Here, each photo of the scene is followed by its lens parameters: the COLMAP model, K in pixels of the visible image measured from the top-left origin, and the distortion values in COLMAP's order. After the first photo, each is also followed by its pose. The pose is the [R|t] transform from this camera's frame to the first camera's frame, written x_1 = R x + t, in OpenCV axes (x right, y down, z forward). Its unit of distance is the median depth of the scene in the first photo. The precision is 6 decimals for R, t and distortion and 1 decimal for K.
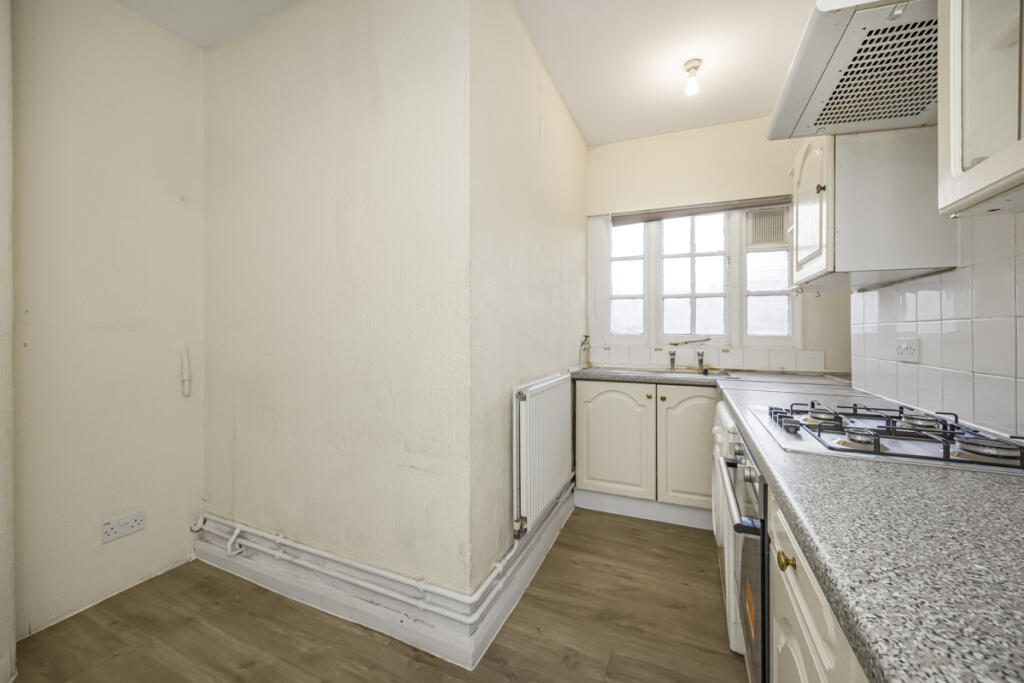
lens RADIAL K [[406.0, 0, 512.5], [0, 406.0, 329.2], [0, 0, 1]] dist [0.002357, 0.000121]
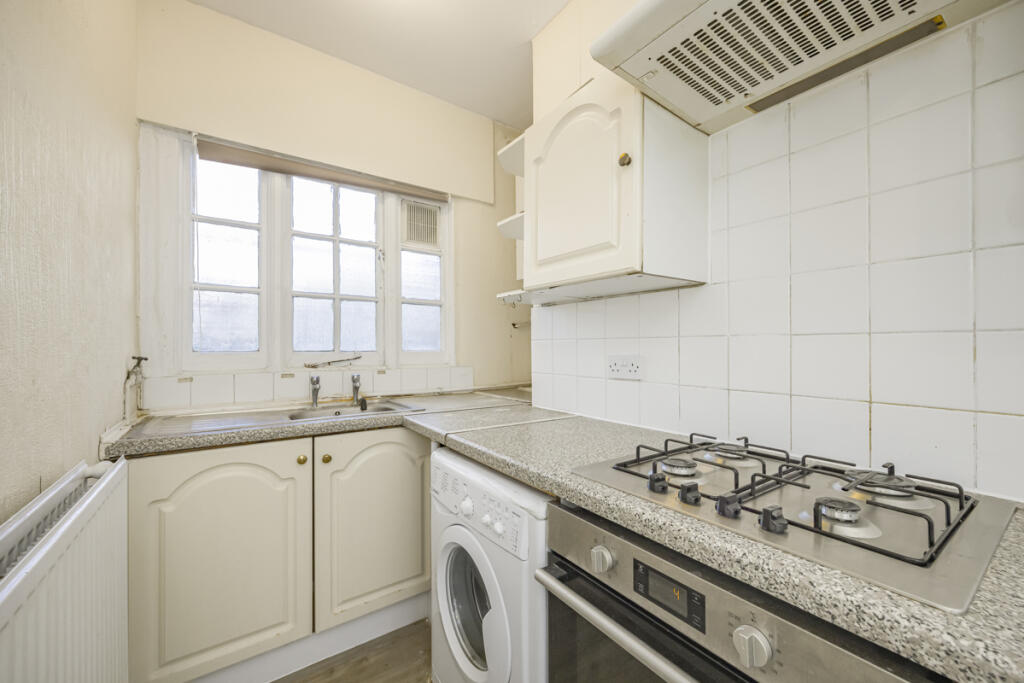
lens RADIAL K [[404.5, 0, 512.0], [0, 404.5, 341.5], [0, 0, 1]] dist [0.001430, 0.000308]
pose [[0.525954, 0.005530, 0.850495, 0.002924], [-0.003673, 0.999984, -0.004230, -0.002173], [-0.850505, -0.000900, 0.525966, 0.389641]]
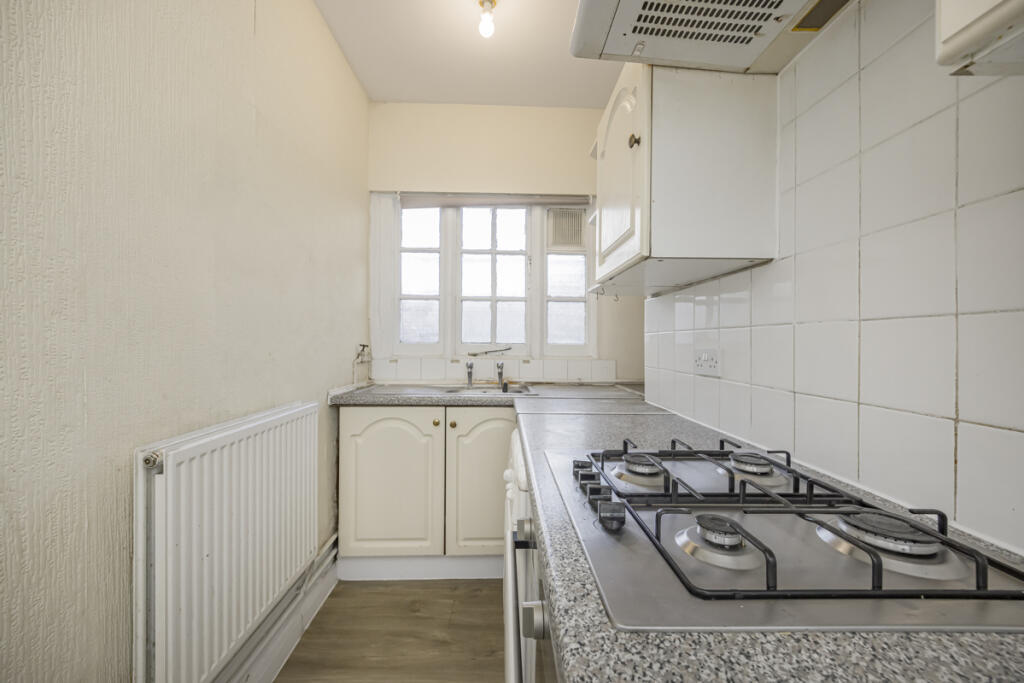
lens RADIAL K [[396.2, 0, 510.9], [0, 396.2, 338.9], [0, 0, 1]] dist [0.000689, 0.000064]
pose [[0.909683, 0.005859, 0.415263, 0.133073], [-0.006770, 0.999977, 0.000721, 0.002979], [-0.415249, -0.003467, 0.909701, 0.223271]]
